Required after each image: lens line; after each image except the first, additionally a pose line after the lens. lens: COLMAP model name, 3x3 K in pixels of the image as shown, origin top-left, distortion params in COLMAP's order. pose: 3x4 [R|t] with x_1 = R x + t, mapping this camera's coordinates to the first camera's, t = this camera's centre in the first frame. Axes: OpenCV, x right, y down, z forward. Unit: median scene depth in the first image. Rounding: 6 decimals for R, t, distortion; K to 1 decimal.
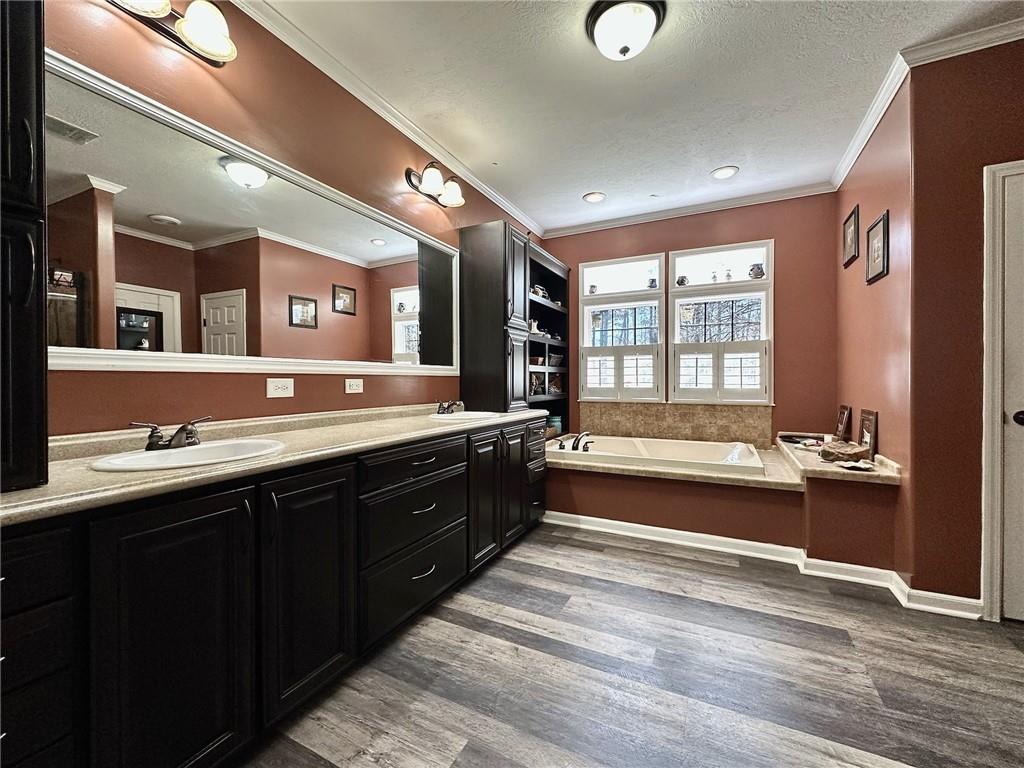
lens RADIAL K [[421.8, 0, 511.3], [0, 421.8, 383.3], [0, 0, 1]] dist [-0.001069, 0.000043]
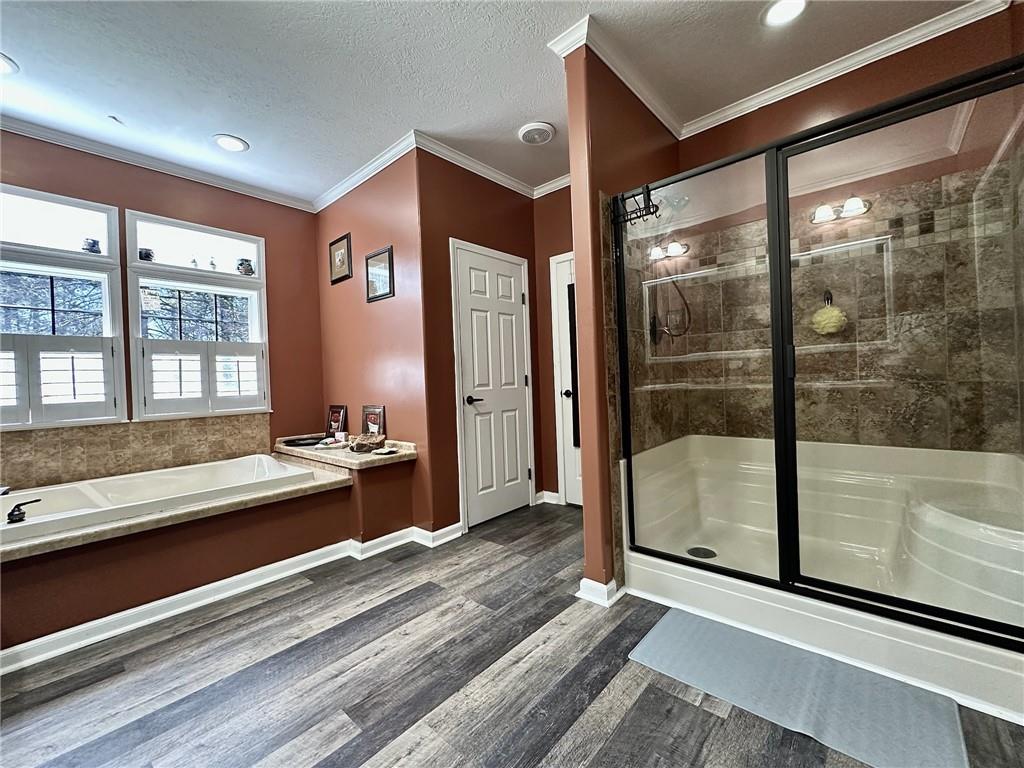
lens RADIAL K [[421.8, 0, 511.3], [0, 421.8, 383.3], [0, 0, 1]] dist [-0.001069, 0.000043]
pose [[0.254024, -0.012774, 0.967113, -0.165369], [0.046362, 0.998924, 0.001016, 0.012324], [-0.966086, 0.044579, 0.254343, 0.227017]]
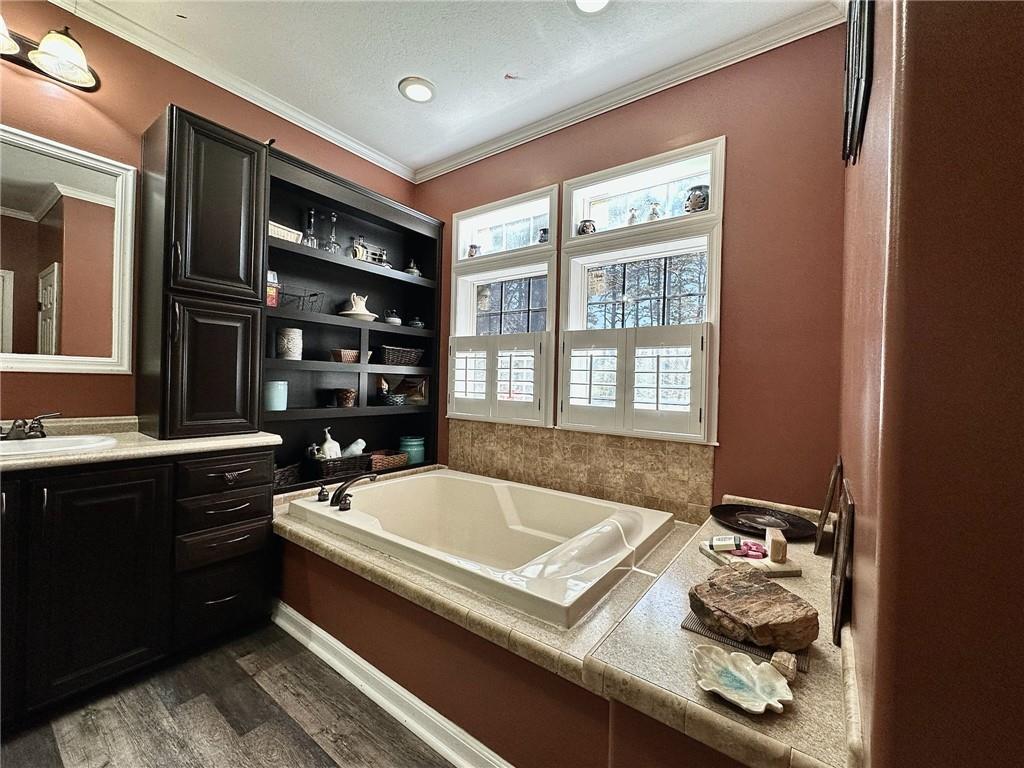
lens RADIAL K [[415.9, 0, 511.1], [0, 415.9, 383.5], [0, 0, 1]] dist [-0.002950, 0.000576]
pose [[0.984294, 0.029550, -0.174047, 0.455906], [-0.030035, 0.999549, -0.000153, -0.017897], [0.173964, 0.005378, 0.984737, 0.435553]]
